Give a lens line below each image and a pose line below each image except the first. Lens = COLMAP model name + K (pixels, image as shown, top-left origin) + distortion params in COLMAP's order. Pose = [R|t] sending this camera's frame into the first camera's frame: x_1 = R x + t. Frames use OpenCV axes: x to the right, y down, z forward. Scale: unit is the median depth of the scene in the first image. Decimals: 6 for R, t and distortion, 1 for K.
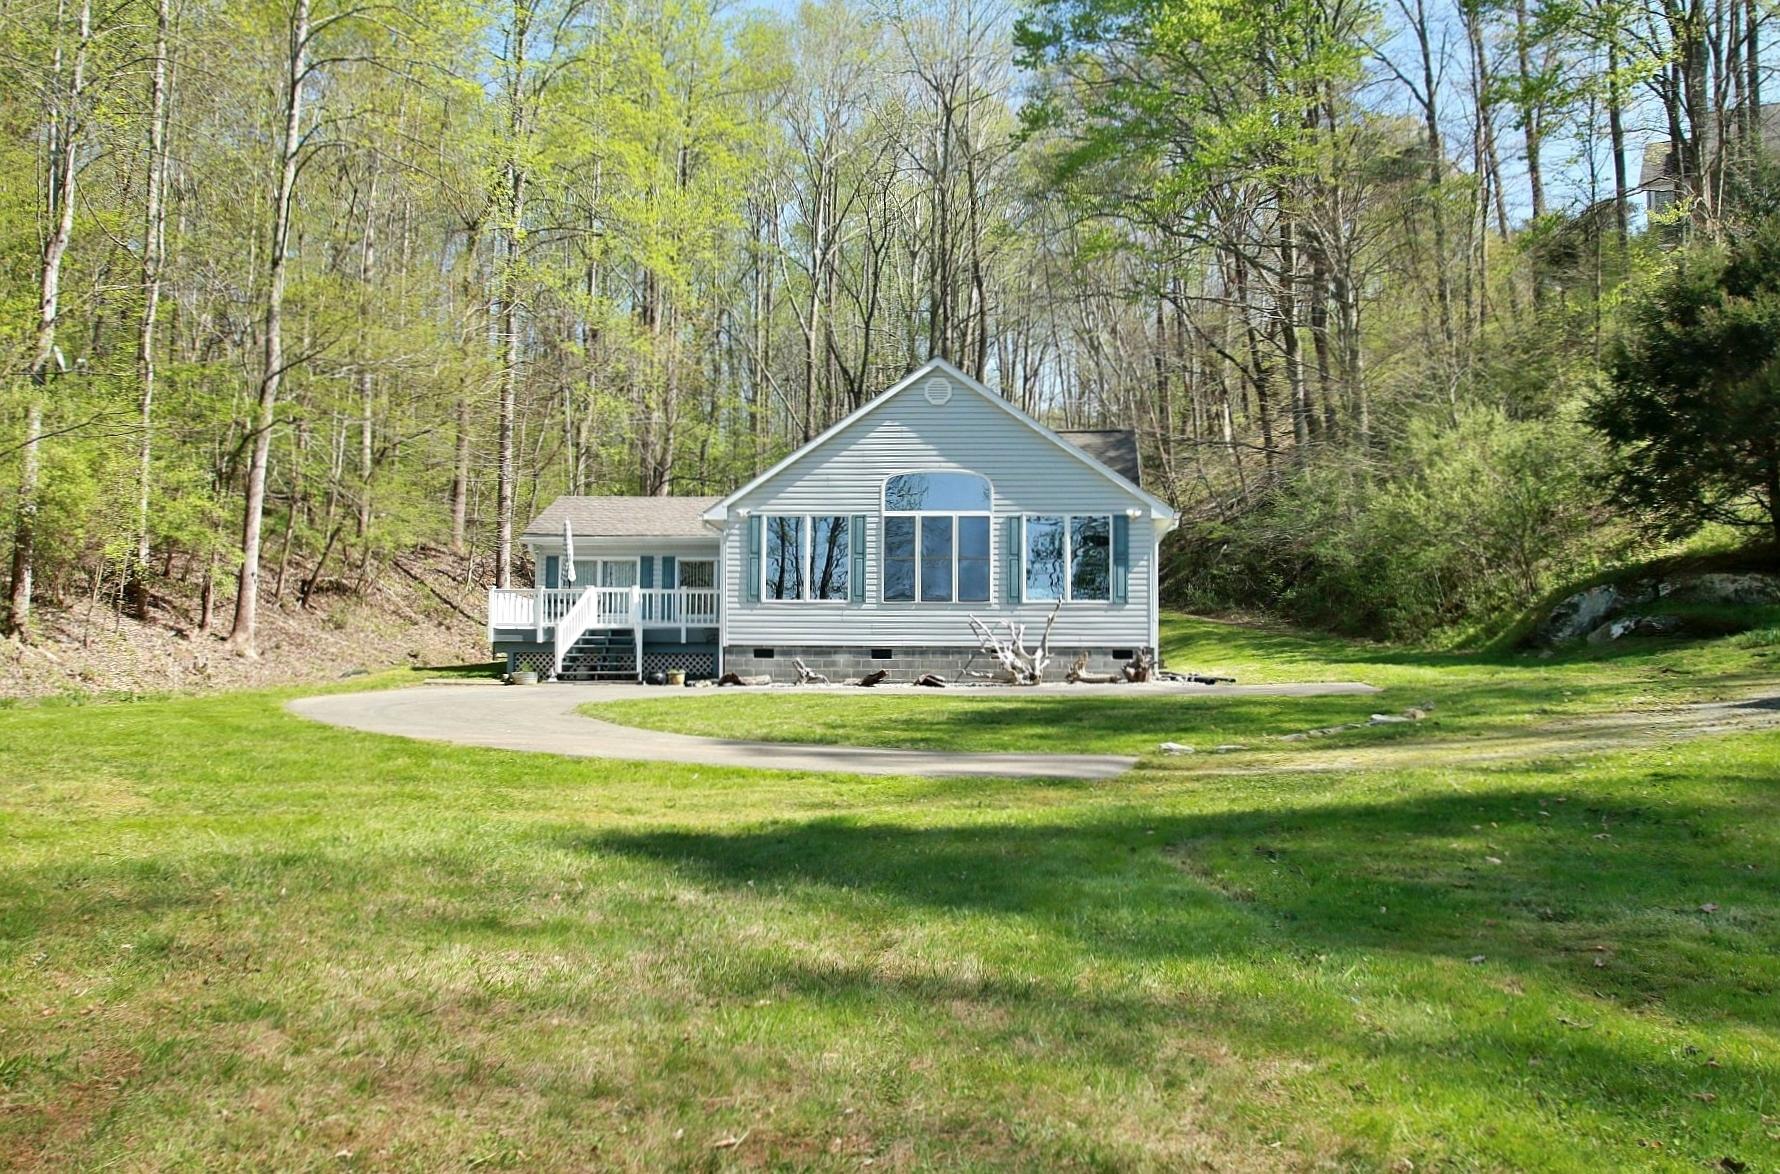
lens RADIAL K [[1723.0, 0, 890.0], [0, 1723.0, 587.0], [0, 0, 1]] dist [-0.117135, -0.004851]
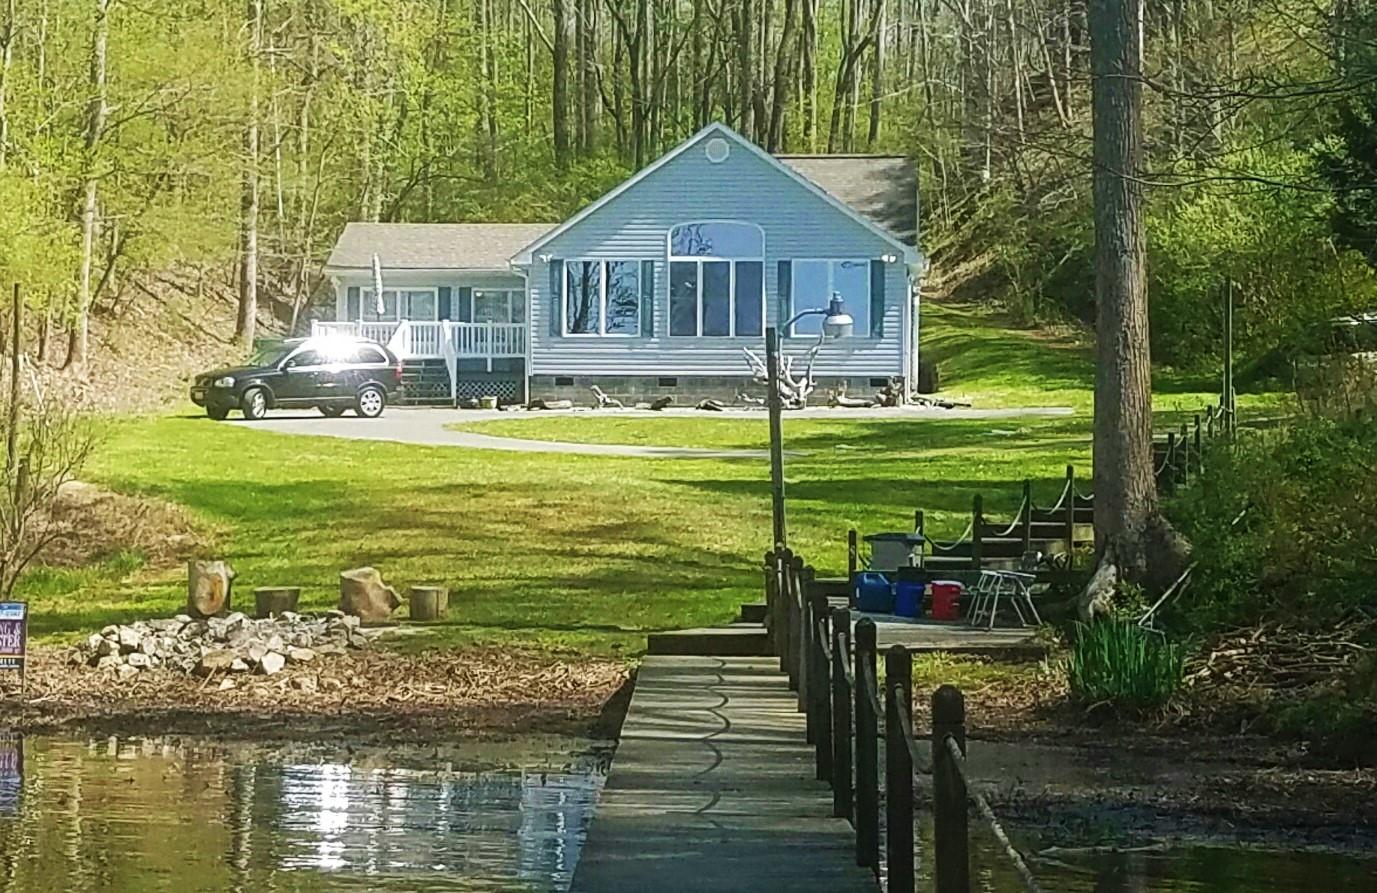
lens RADIAL K [[3009.8, 0, 688.5], [0, 3009.8, 446.5], [0, 0, 1]] dist [0.073579, 0.404841]
pose [[0.999990, 0.000079, 0.004366, 0.000136], [-0.000388, 0.997491, 0.070794, -0.060515], [-0.004349, -0.070795, 0.997481, -1.007852]]
